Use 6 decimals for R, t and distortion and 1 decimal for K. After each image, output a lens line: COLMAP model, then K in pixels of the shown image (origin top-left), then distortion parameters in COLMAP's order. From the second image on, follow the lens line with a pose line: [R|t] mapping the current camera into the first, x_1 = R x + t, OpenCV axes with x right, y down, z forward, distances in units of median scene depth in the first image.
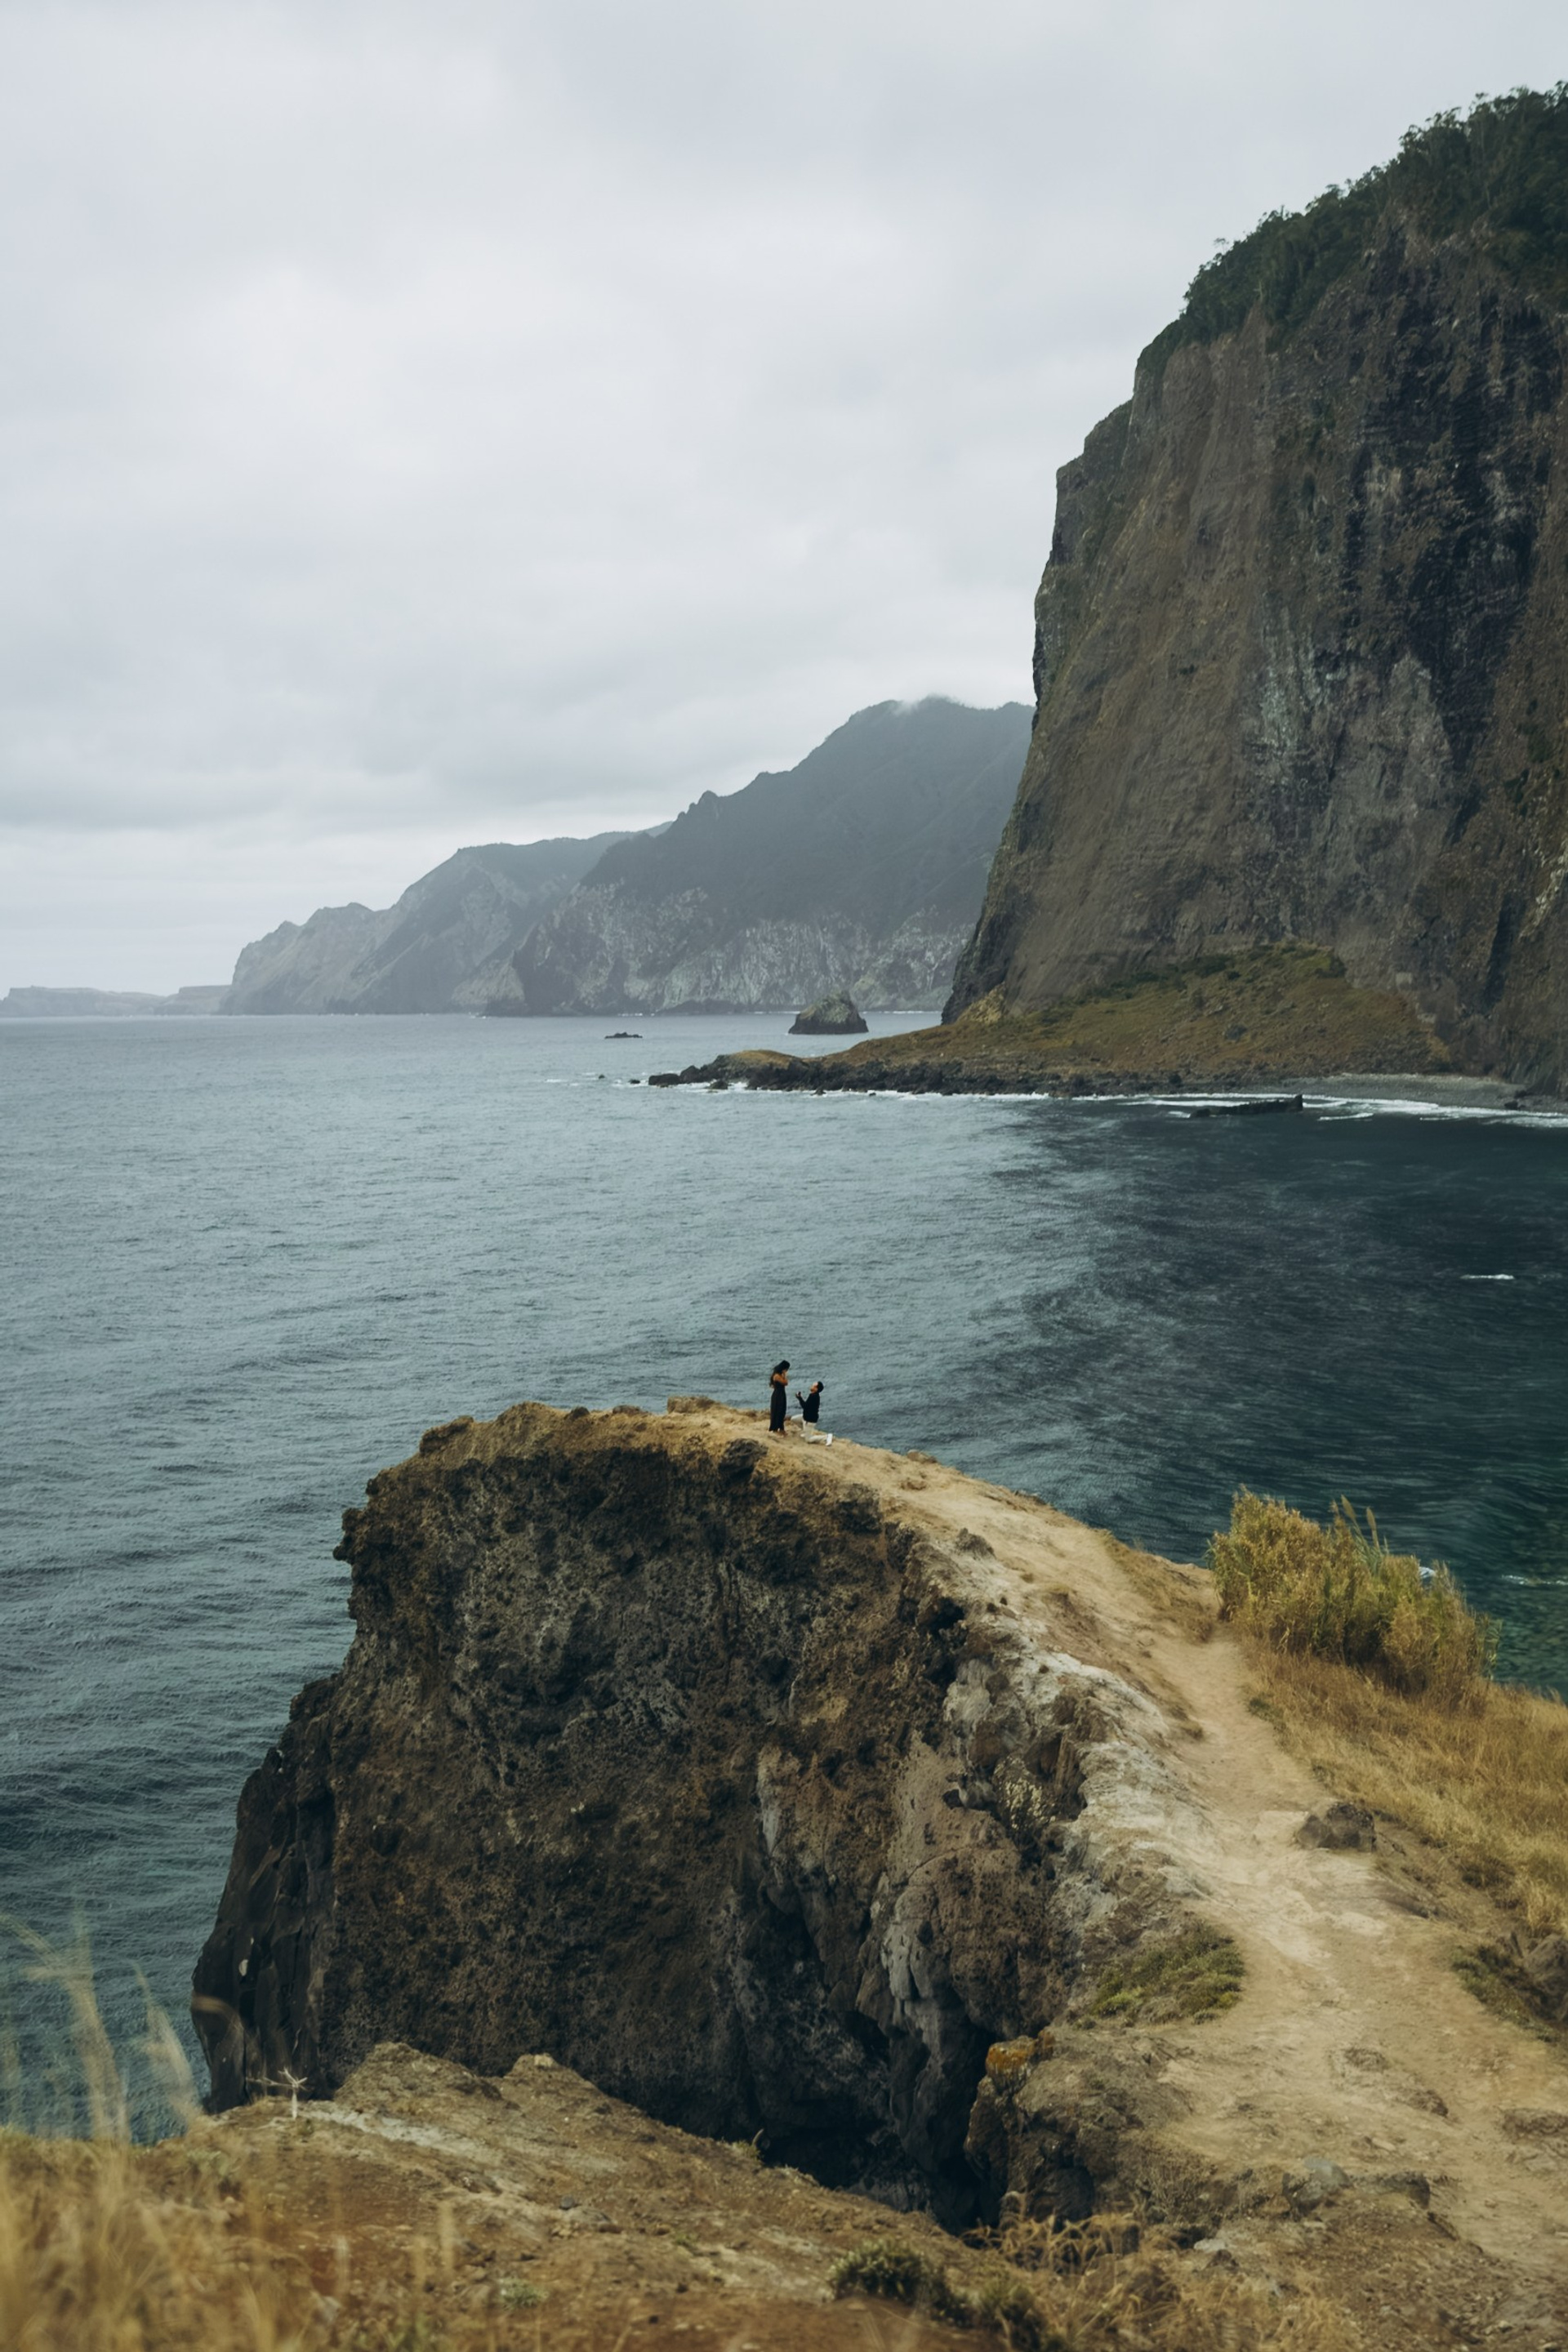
lens RADIAL K [[2798.8, 0, 765.7], [0, 2798.8, 1176.4], [0, 0, 1]] dist [0.008202, 0.000000]
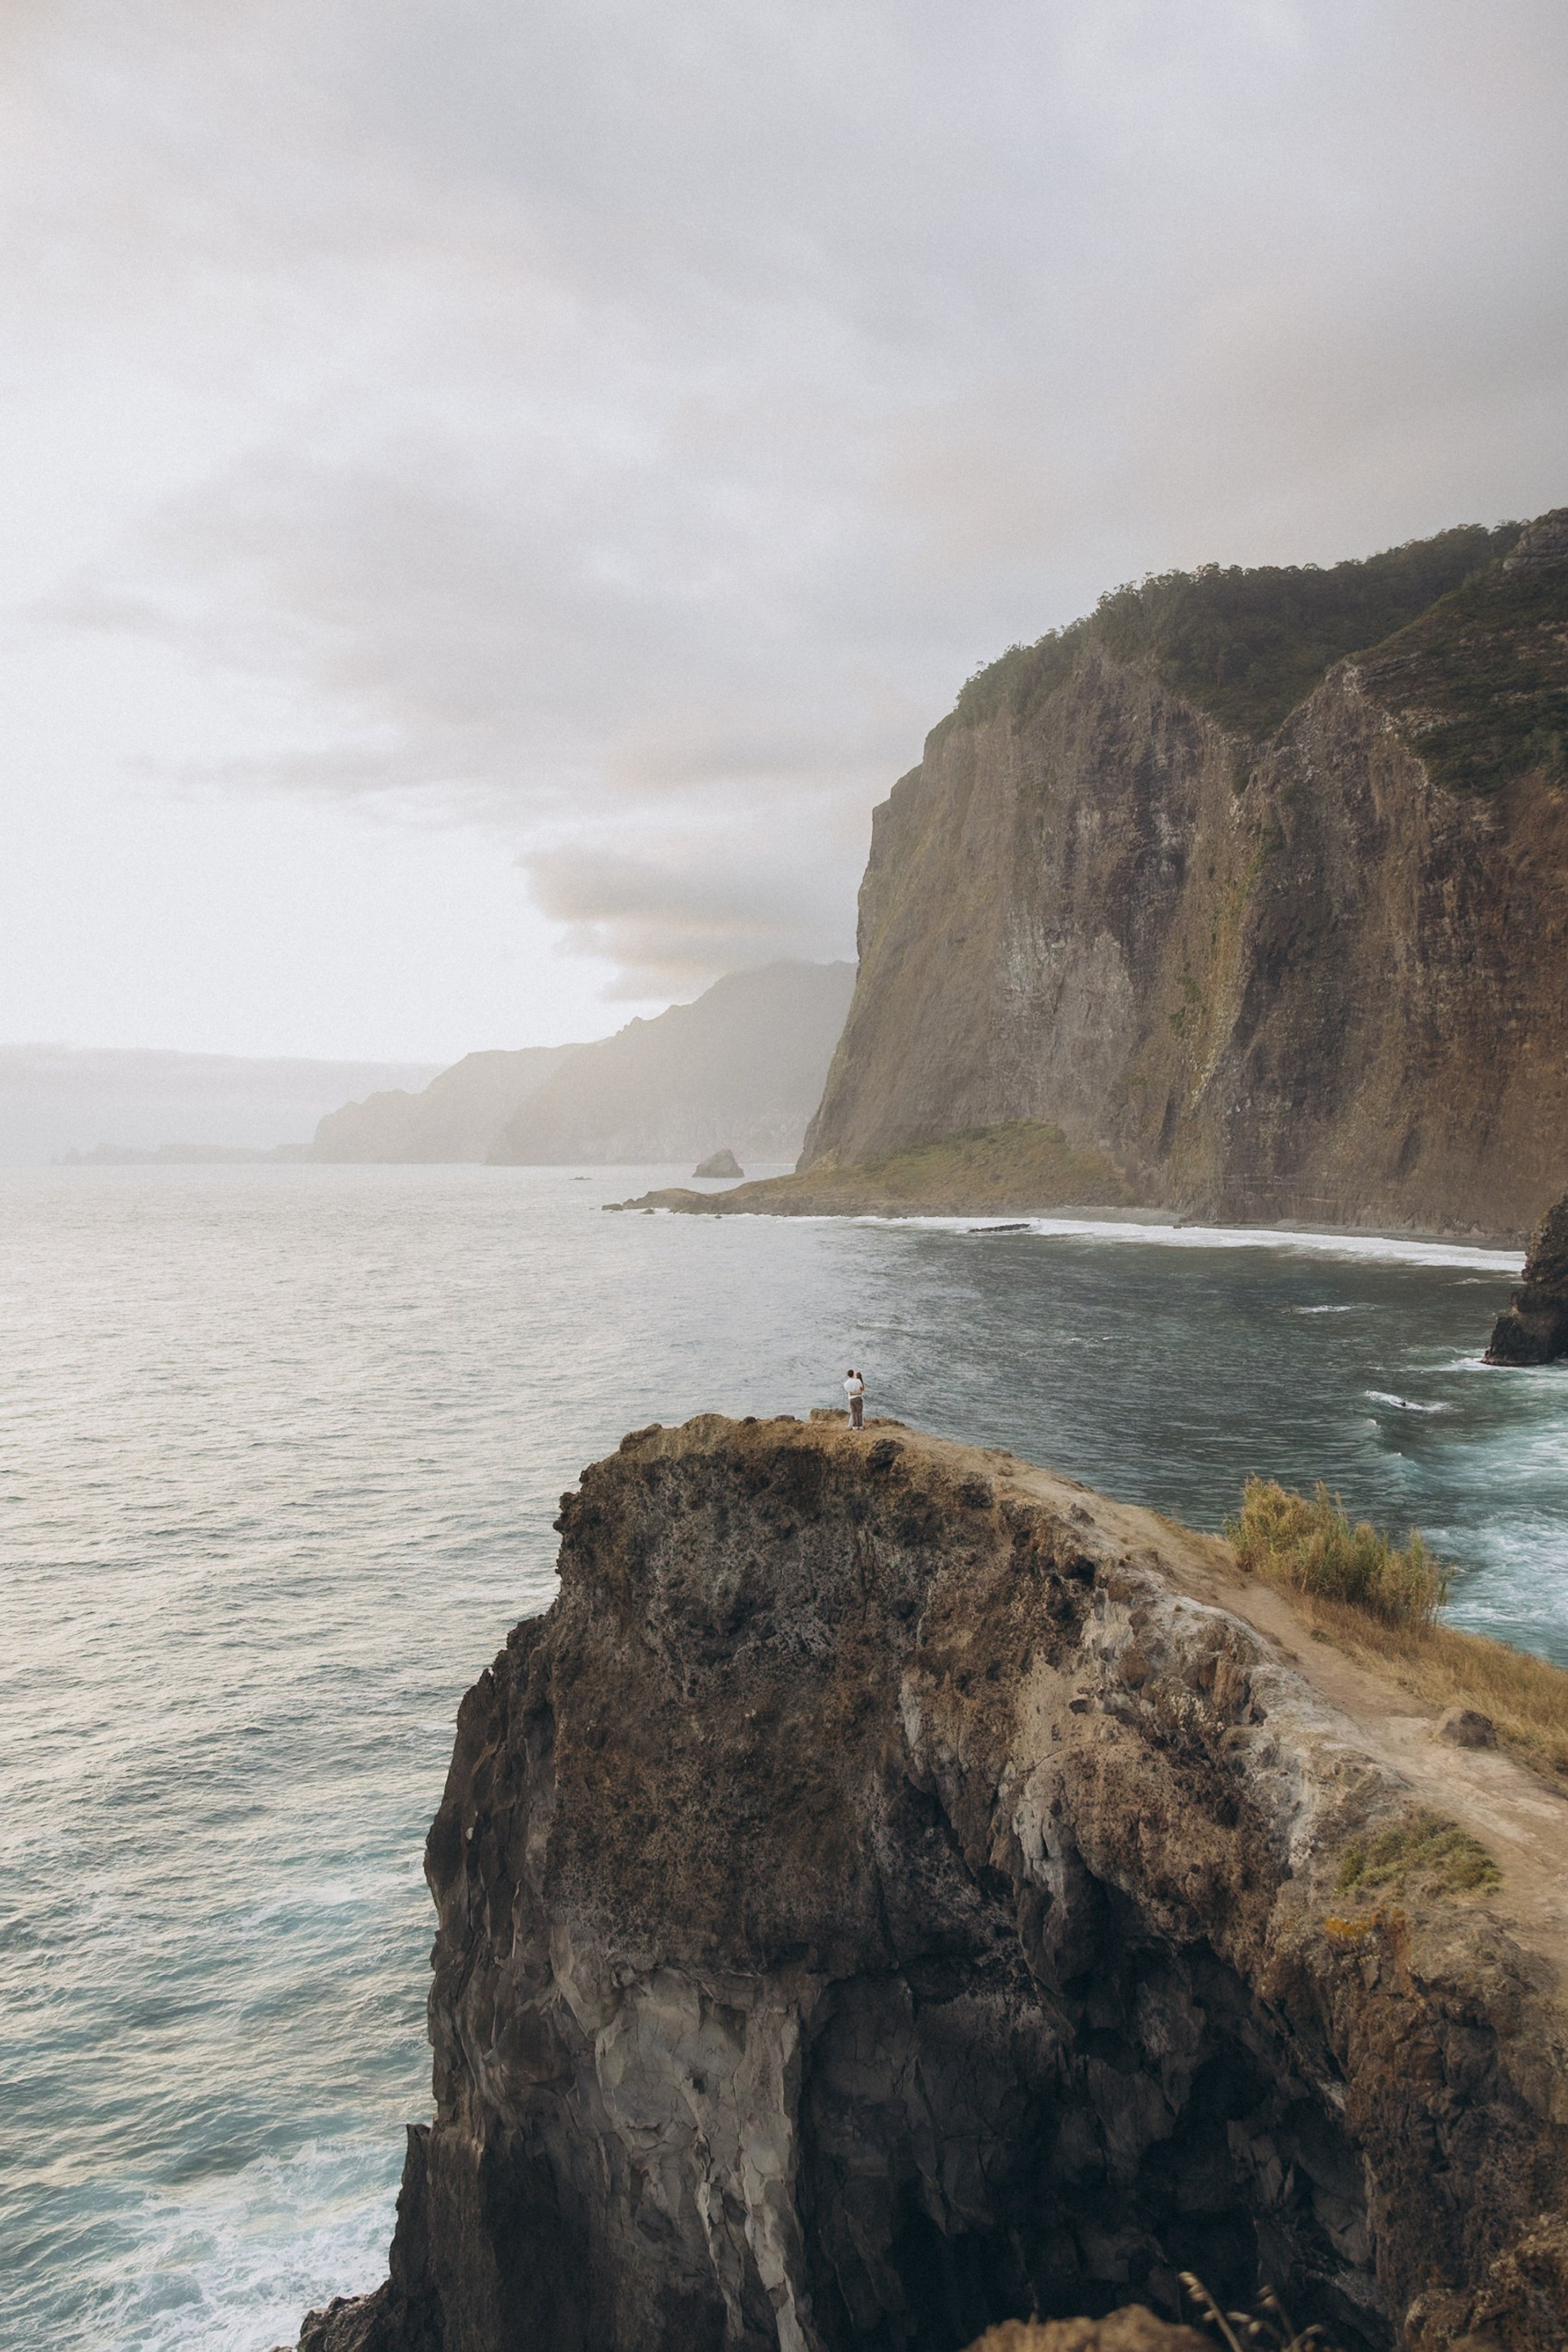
lens RADIAL K [[1867.1, 0, 777.4], [0, 1867.1, 1171.2], [0, 0, 1]] dist [0.010298, -0.009409]
pose [[0.998478, 0.006846, 0.054721, -0.088207], [-0.003839, 0.998485, -0.054886, 0.010734], [-0.055013, 0.054593, 0.996992, 0.068799]]
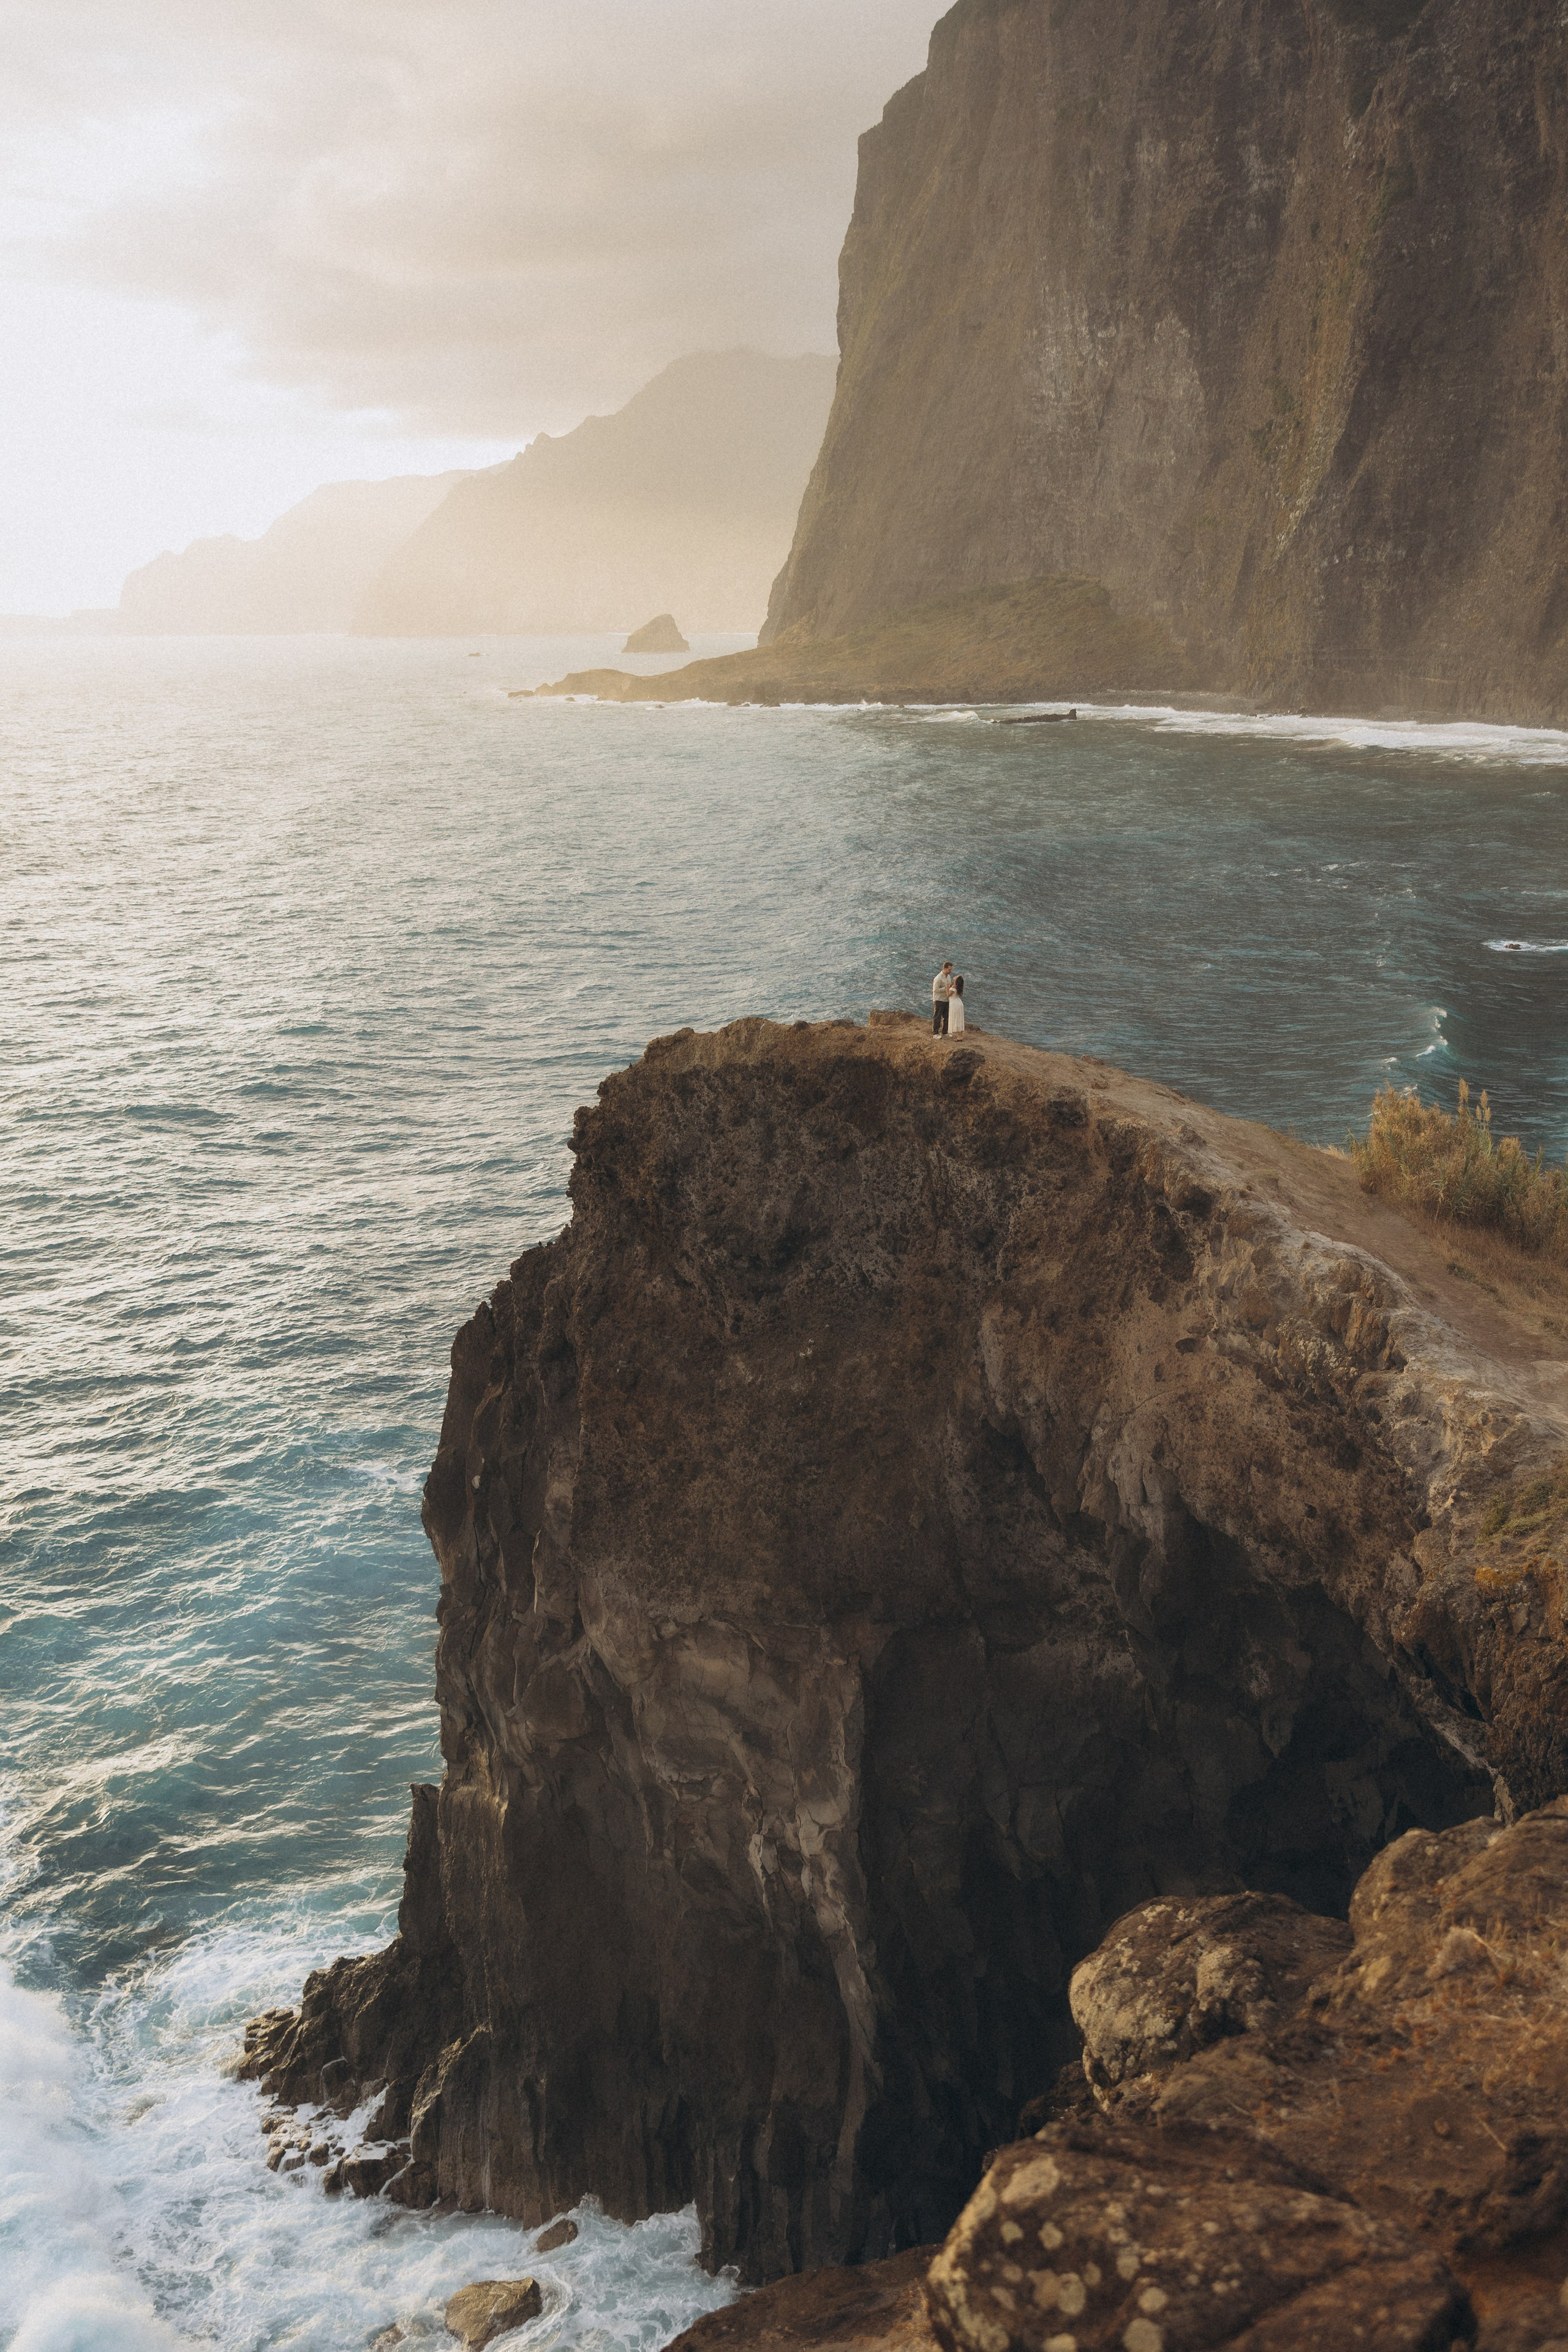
lens RADIAL K [[2374.2, 0, 791.5], [0, 2374.2, 1184.1], [0, 0, 1]] dist [0.012228, 0.000000]
pose [[0.996869, -0.016967, 0.077231, -0.126410], [0.003746, 0.985743, 0.168216, -0.015431], [-0.078984, -0.167400, 0.982720, 0.004759]]
